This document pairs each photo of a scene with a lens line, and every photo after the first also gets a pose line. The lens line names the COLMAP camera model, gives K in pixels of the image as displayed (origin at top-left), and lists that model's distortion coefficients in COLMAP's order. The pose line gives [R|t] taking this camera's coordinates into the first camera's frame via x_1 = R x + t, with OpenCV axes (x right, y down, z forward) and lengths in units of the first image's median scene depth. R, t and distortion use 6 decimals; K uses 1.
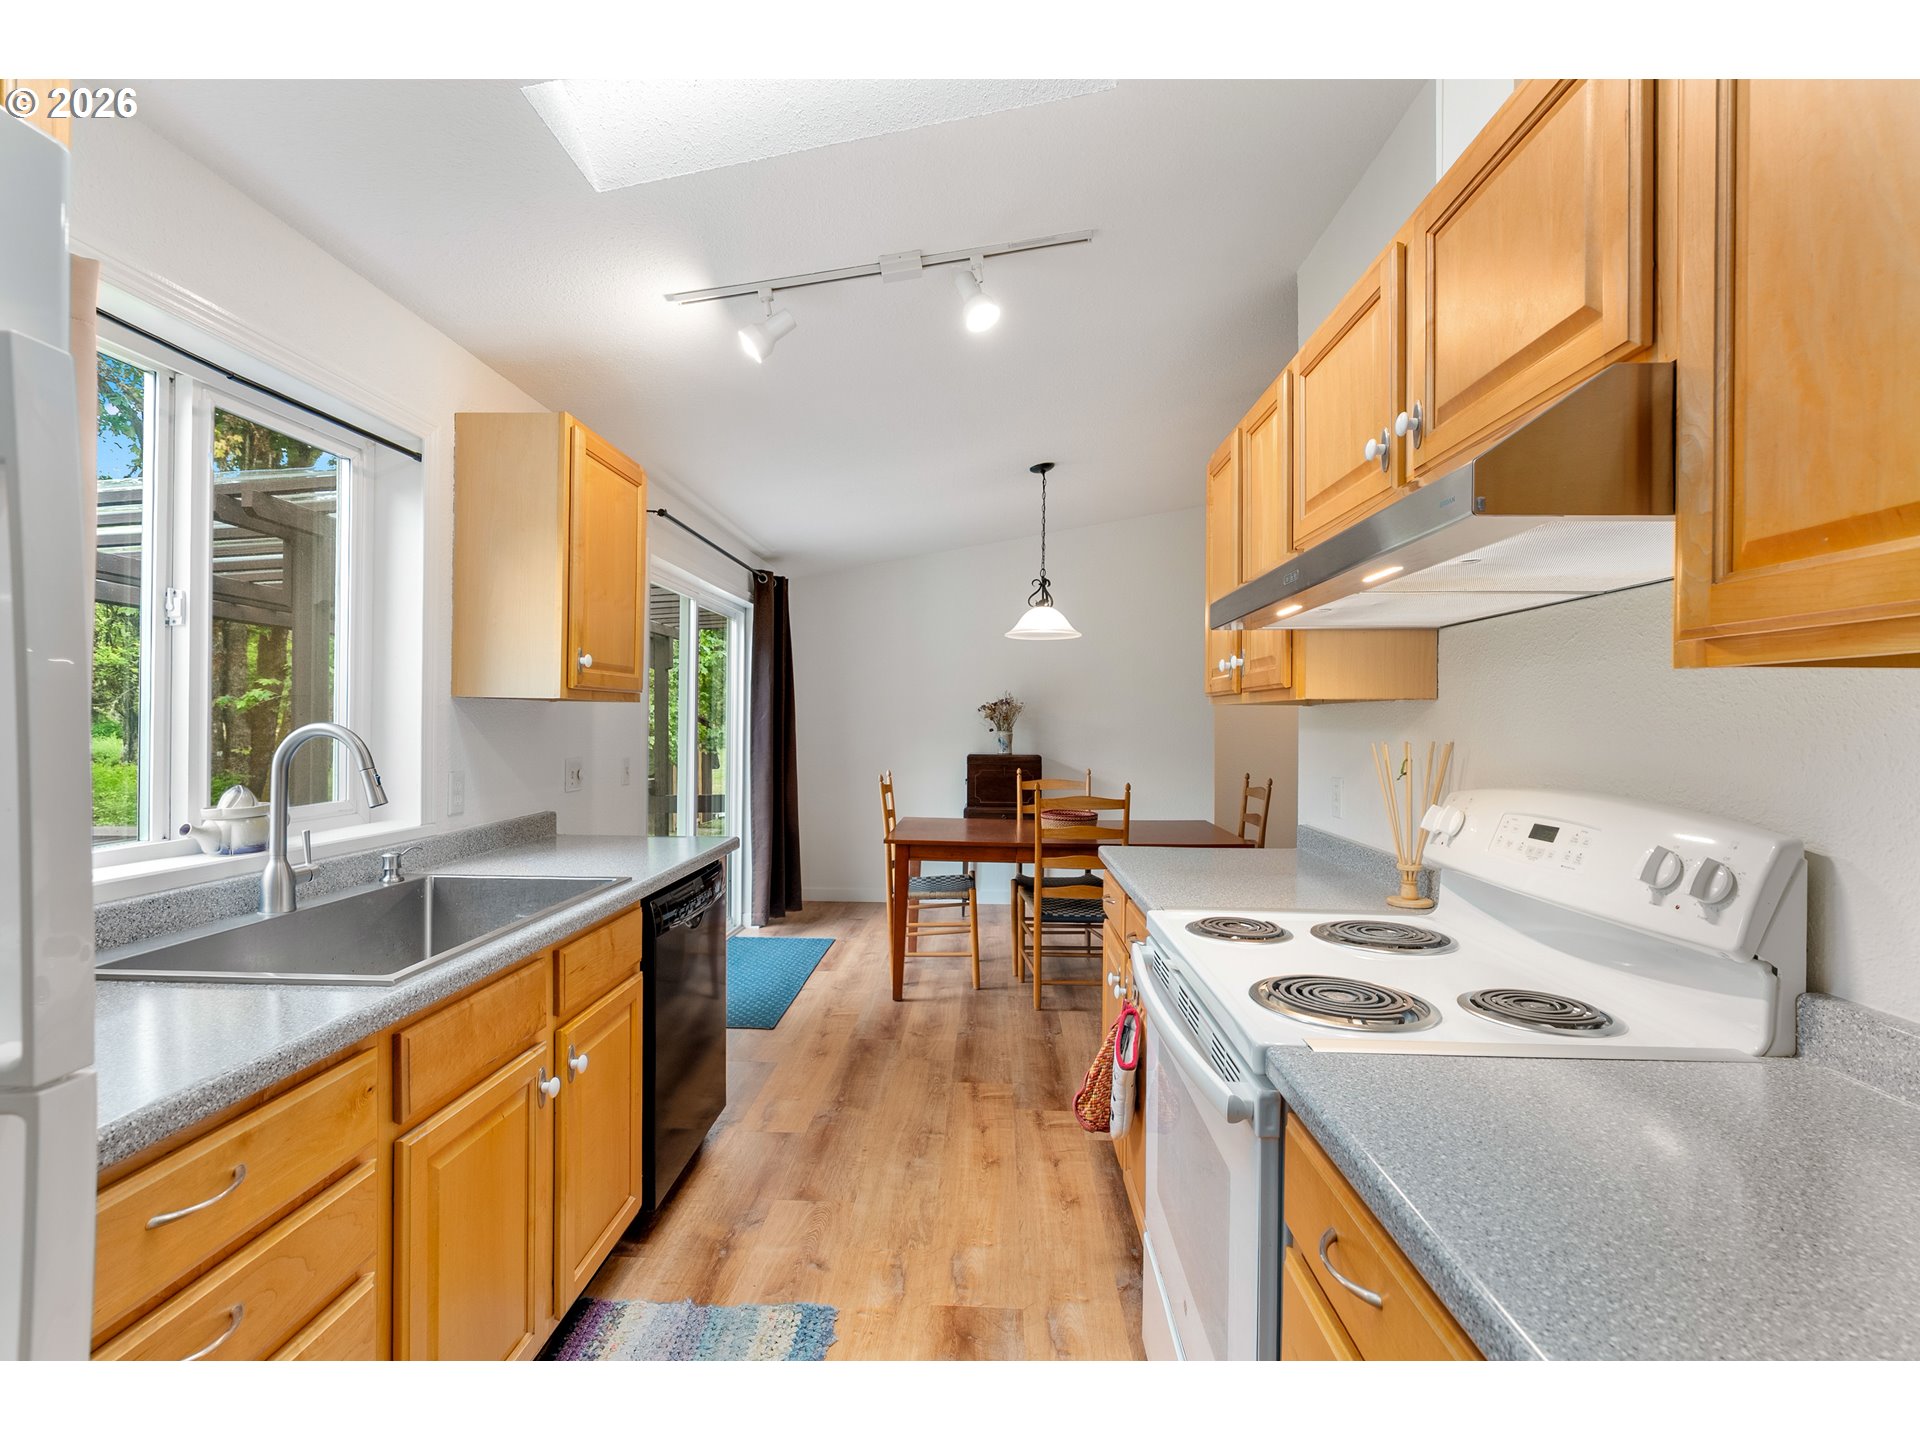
lens RADIAL K [[886.0, 0, 959.5], [0, 886.0, 714.0], [0, 0, 1]] dist [-0.006516, -0.000037]
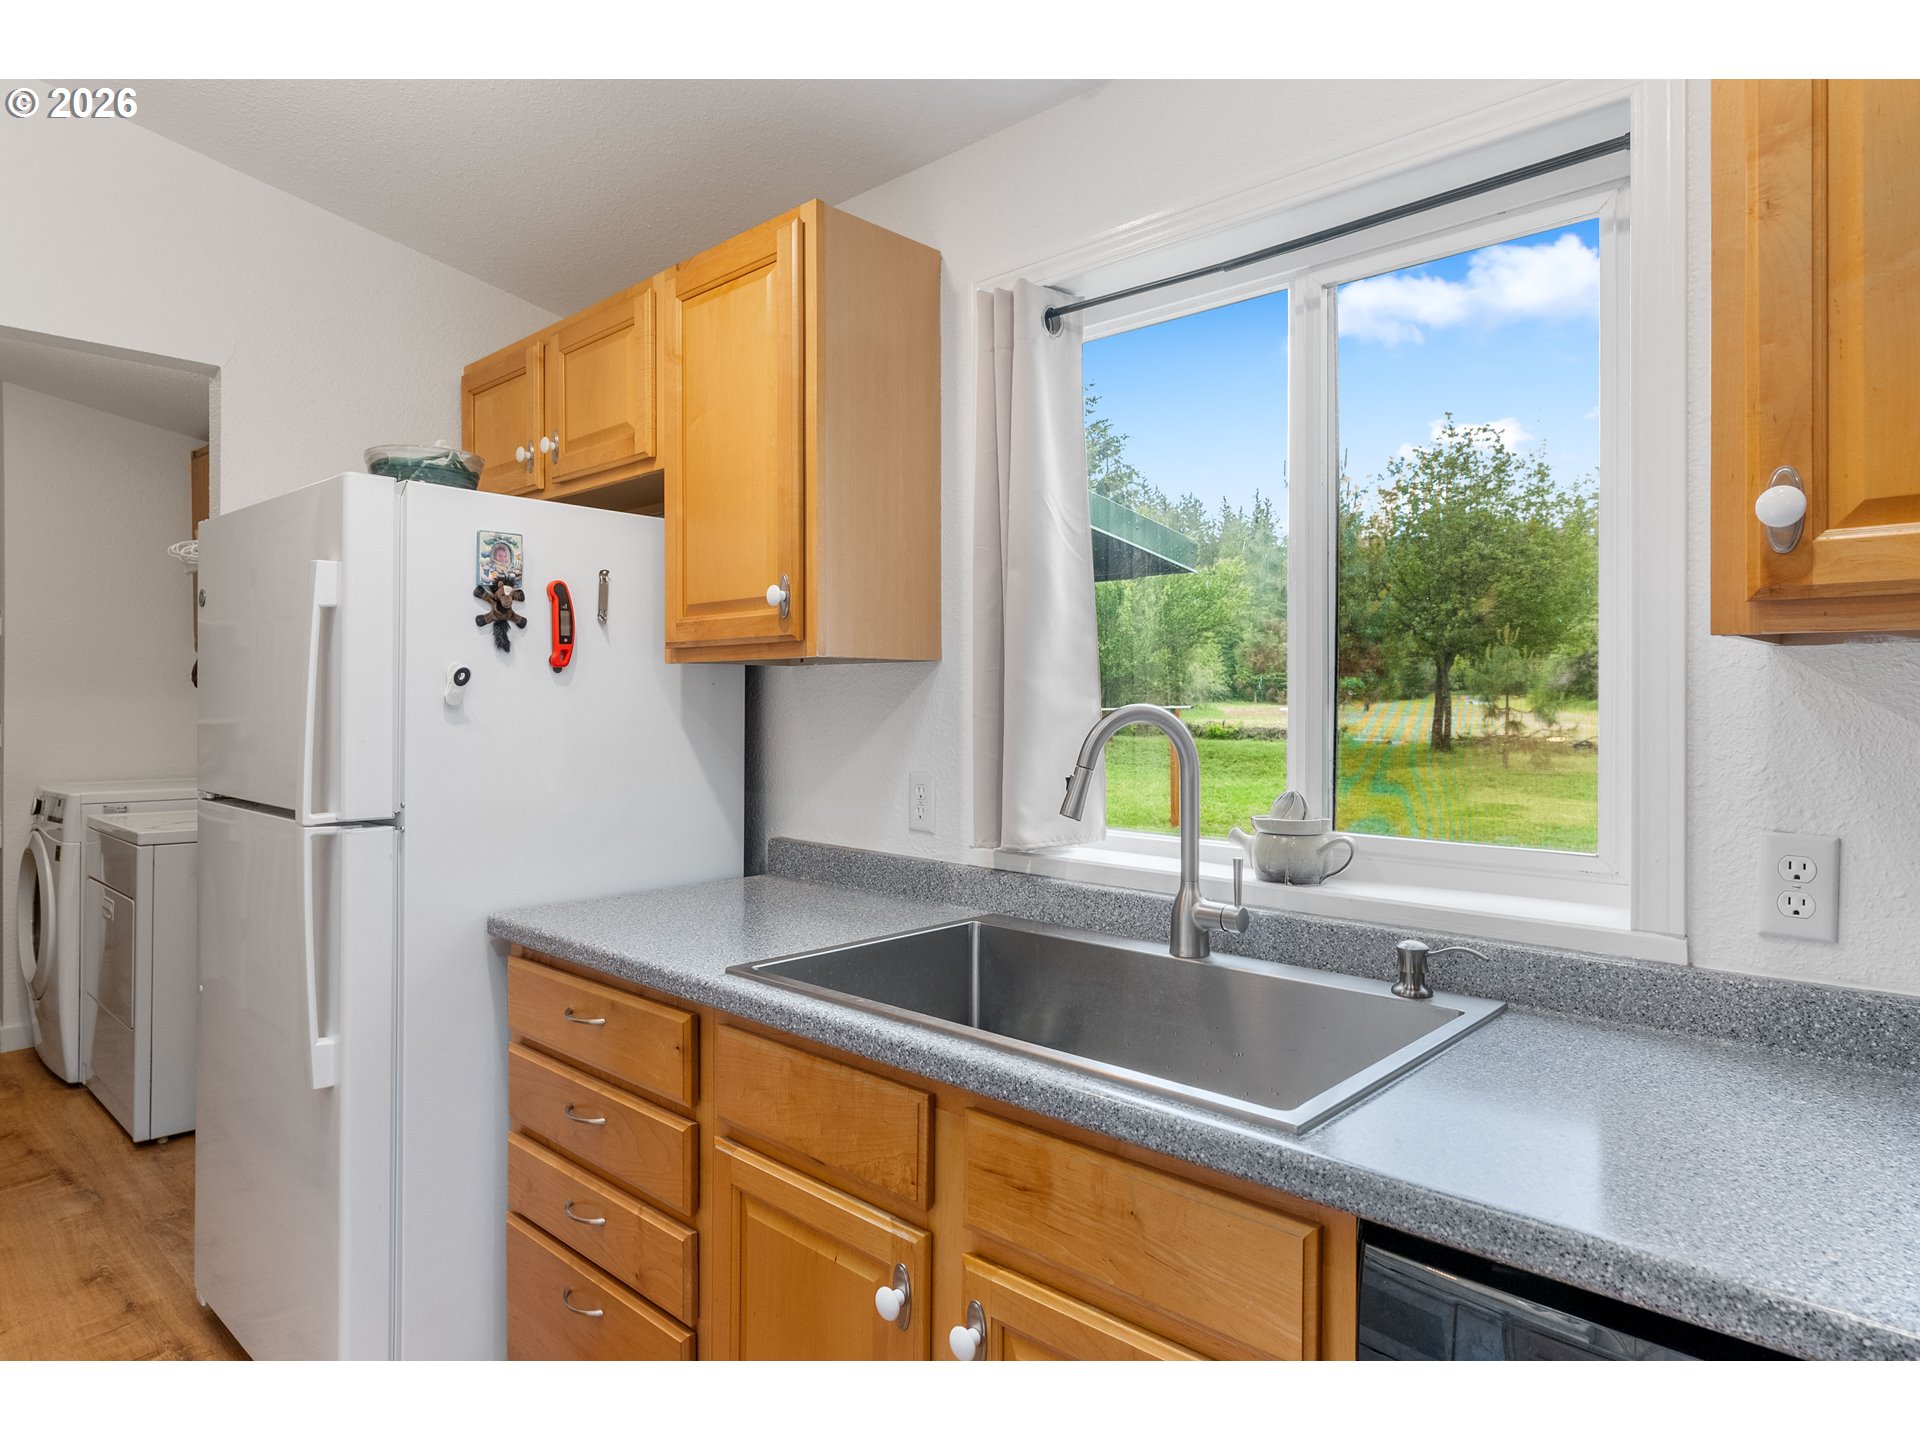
lens RADIAL K [[1125.5, 0, 959.5], [0, 1125.5, 706.1], [0, 0, 1]] dist [0.000635, 0.001157]
pose [[-0.650312, -0.008951, -0.759615, 0.118170], [-0.004371, 0.999958, -0.008041, 0.023250], [0.759655, -0.001909, -0.650324, 1.844421]]
